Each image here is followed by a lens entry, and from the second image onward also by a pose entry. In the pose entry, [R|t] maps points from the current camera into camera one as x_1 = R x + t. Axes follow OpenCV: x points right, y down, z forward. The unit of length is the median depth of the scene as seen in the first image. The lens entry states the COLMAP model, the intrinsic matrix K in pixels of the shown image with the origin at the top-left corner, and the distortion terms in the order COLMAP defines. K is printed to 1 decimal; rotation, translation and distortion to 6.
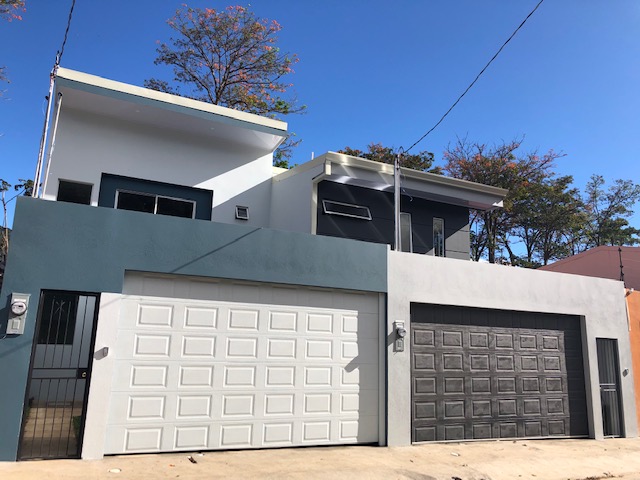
lens RADIAL K [[527.3, 0, 320.8], [0, 527.3, 237.3], [0, 0, 1]] dist [0.034732, -0.011228]
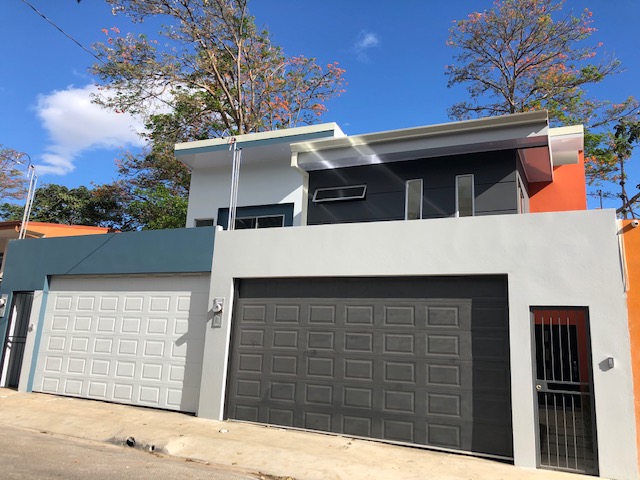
lens RADIAL K [[509.6, 0, 320.0], [0, 509.6, 240.0], [0, 0, 1]] dist [0.012438, 0.002558]
pose [[0.625103, -0.160336, -0.763897, 0.964443], [0.133295, 0.986227, -0.097924, 0.158227], [0.769076, -0.040611, 0.637866, 0.487505]]
